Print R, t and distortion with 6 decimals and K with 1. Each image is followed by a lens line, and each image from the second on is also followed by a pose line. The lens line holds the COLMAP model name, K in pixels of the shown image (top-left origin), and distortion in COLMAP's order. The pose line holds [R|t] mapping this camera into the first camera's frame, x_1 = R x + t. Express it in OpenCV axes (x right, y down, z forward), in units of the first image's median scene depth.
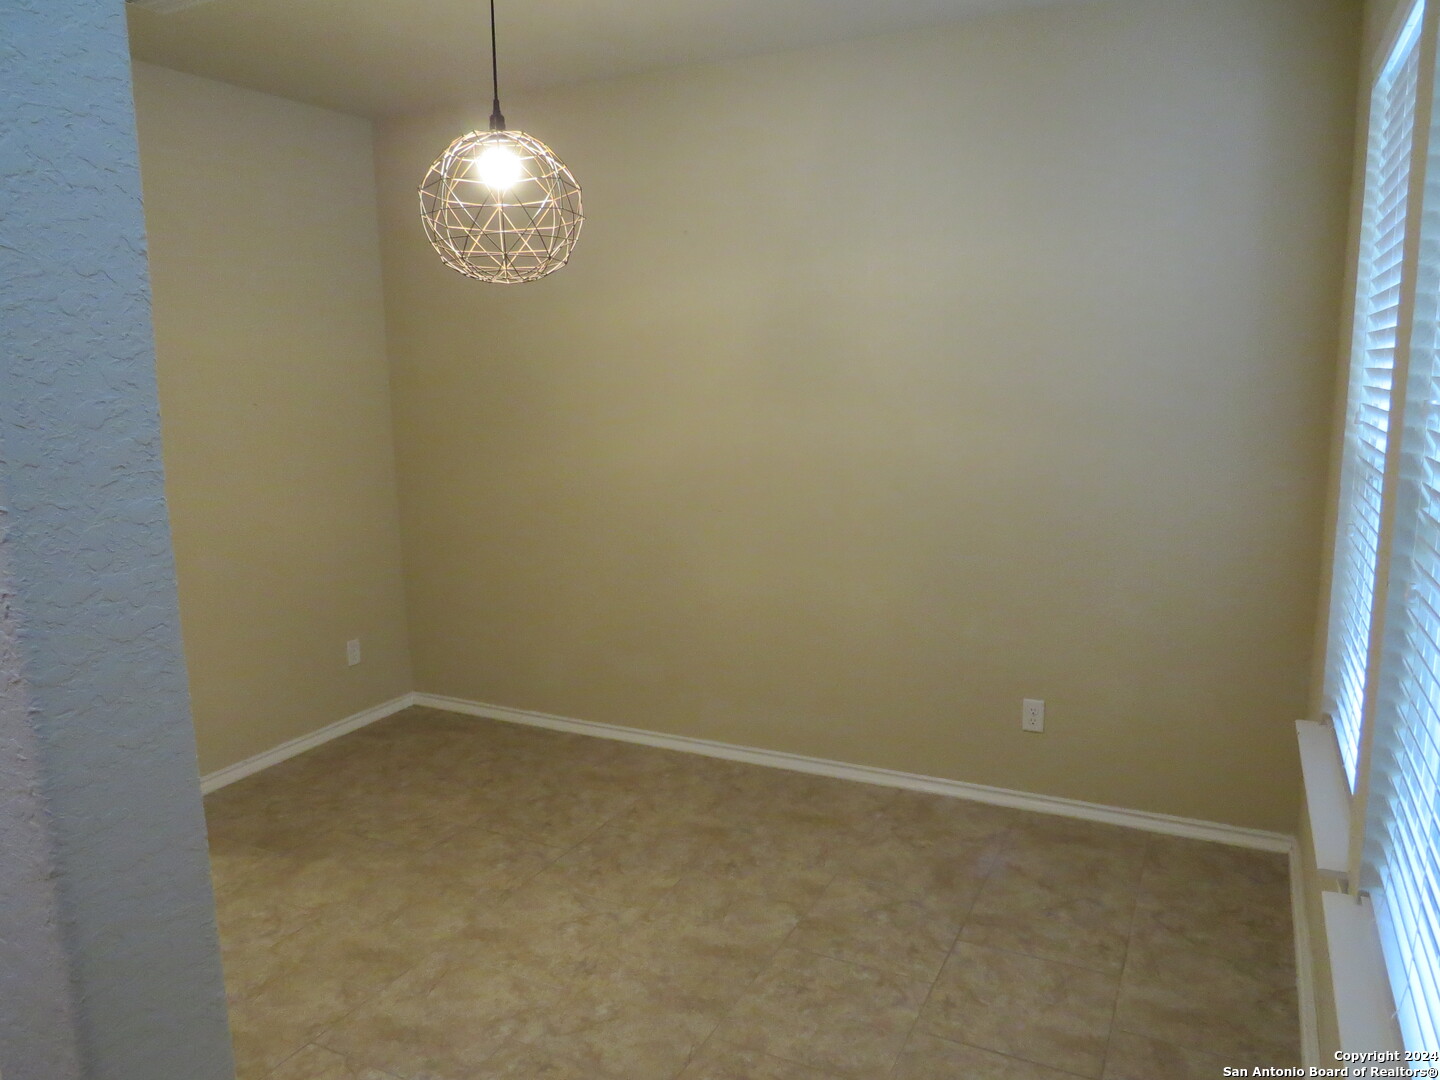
lens RADIAL K [[1020.2, 0, 728.4], [0, 1020.2, 536.5], [0, 0, 1]] dist [-0.050849, 0.037753]
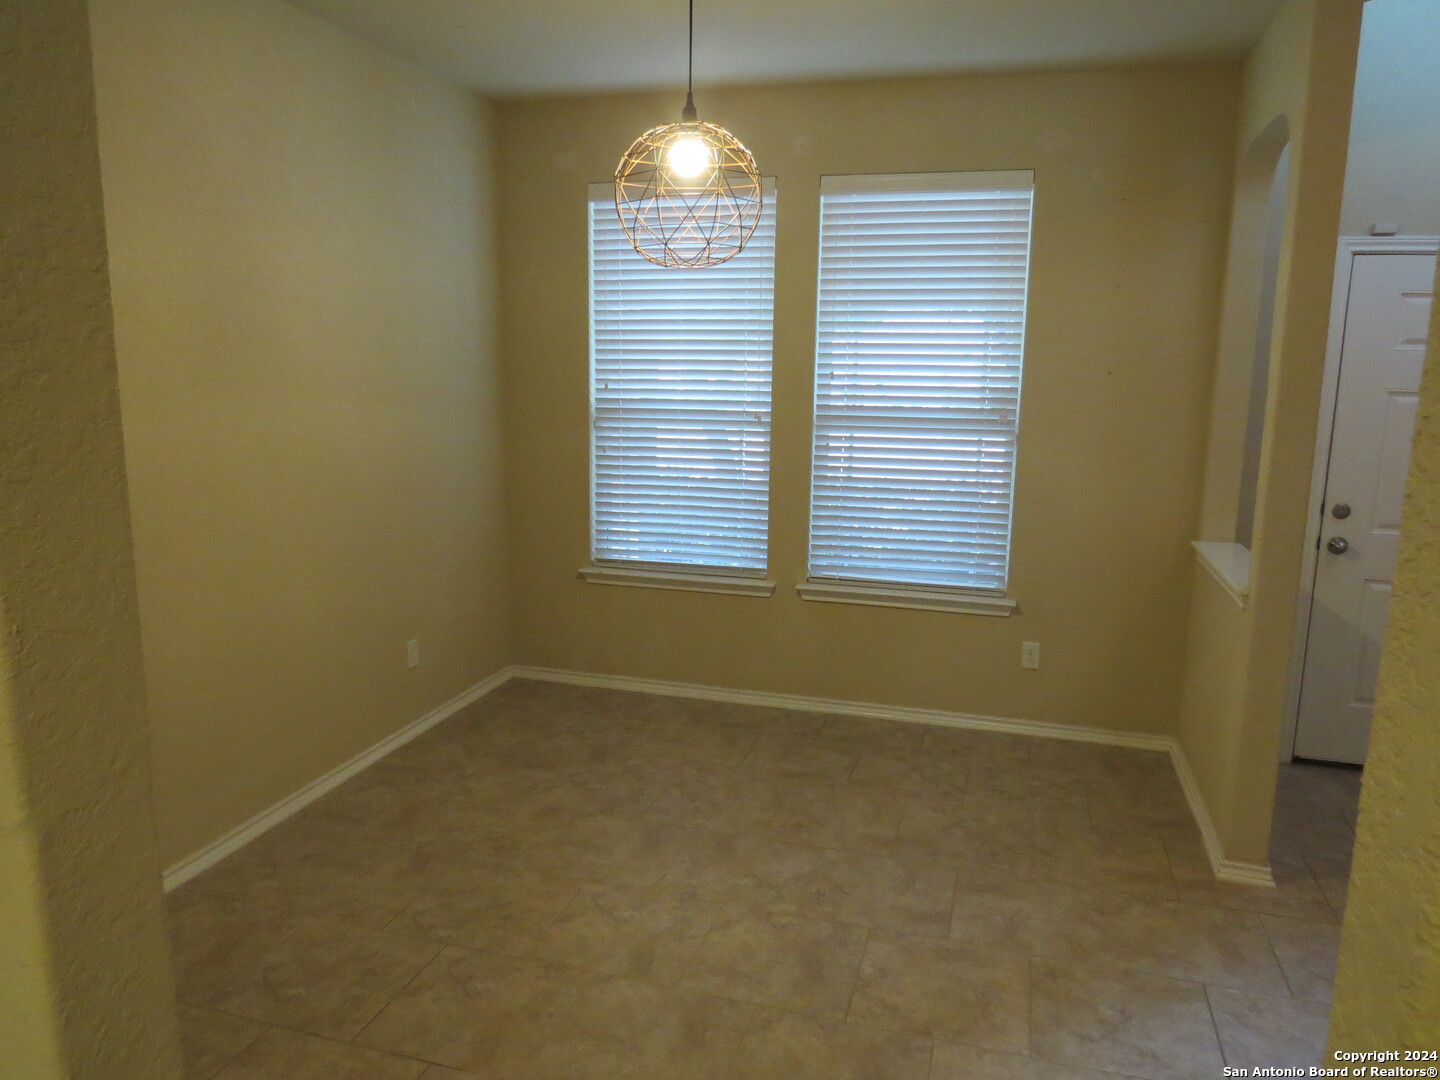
lens RADIAL K [[1029.1, 0, 713.9], [0, 1029.1, 535.7], [0, 0, 1]] dist [-0.024319, 0.008367]
pose [[-0.163889, -0.158639, 0.973640, -1.025528], [0.159556, 0.969726, 0.184859, -0.136928], [-0.973490, 0.185647, -0.133616, 0.919294]]
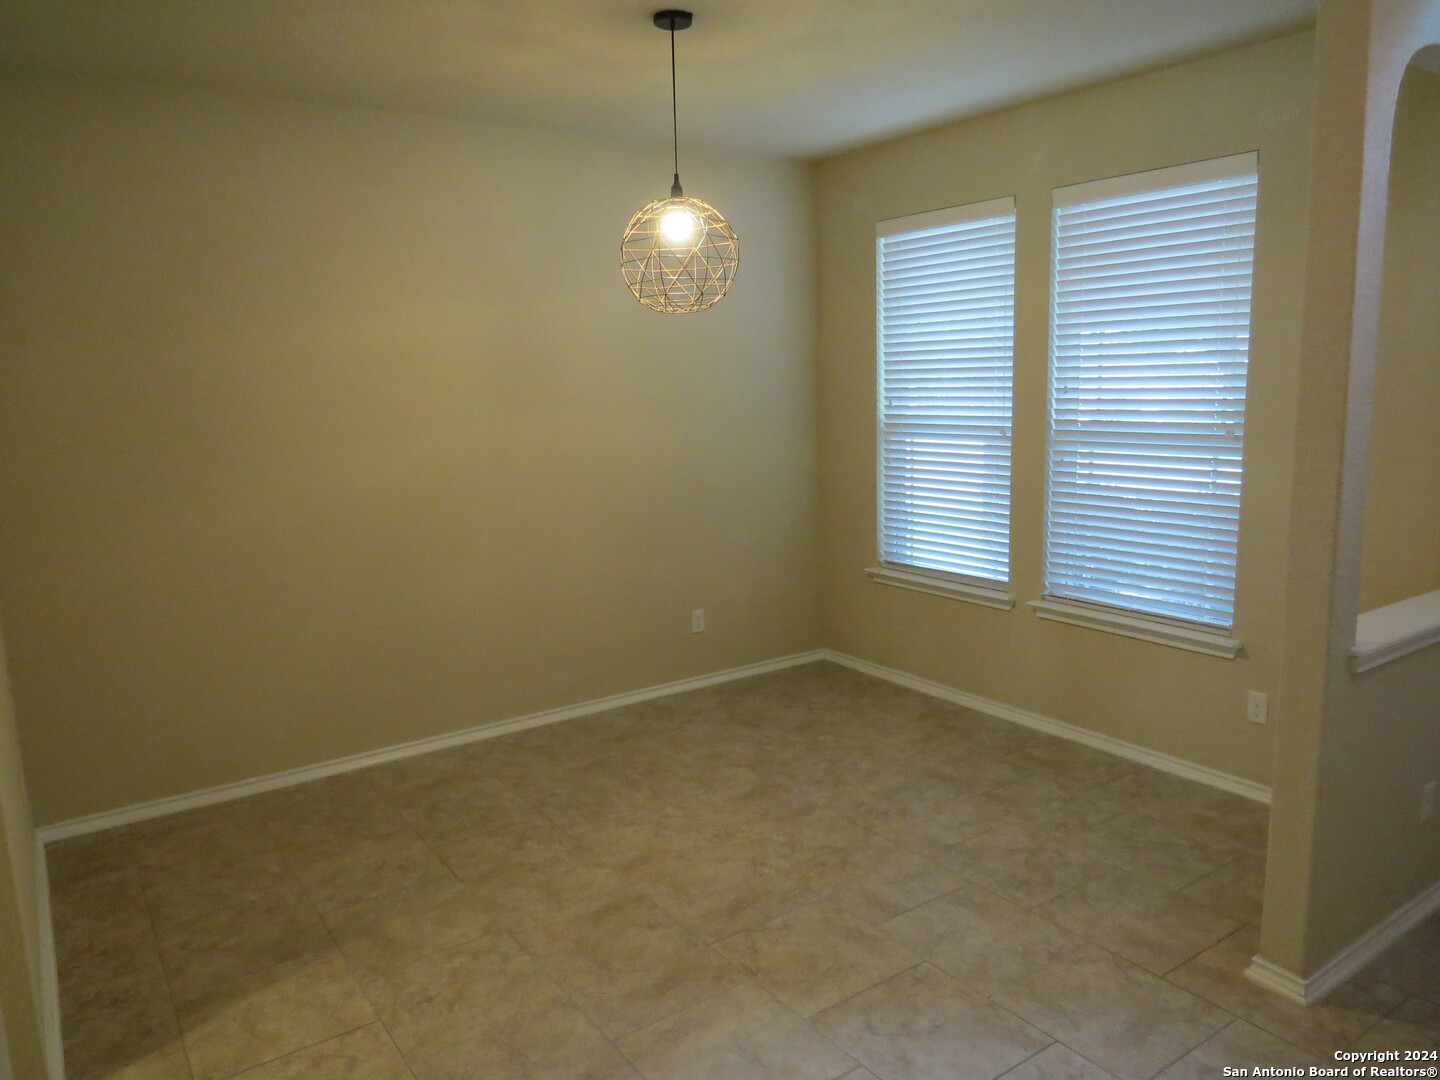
lens RADIAL K [[1026.1, 0, 714.9], [0, 1026.1, 532.4], [0, 0, 1]] dist [-0.019298, 0.005652]
pose [[0.489936, -0.133615, 0.861458, -1.082959], [0.170294, 0.983815, 0.055742, -0.030420], [-0.854964, 0.119391, 0.504760, 0.257776]]
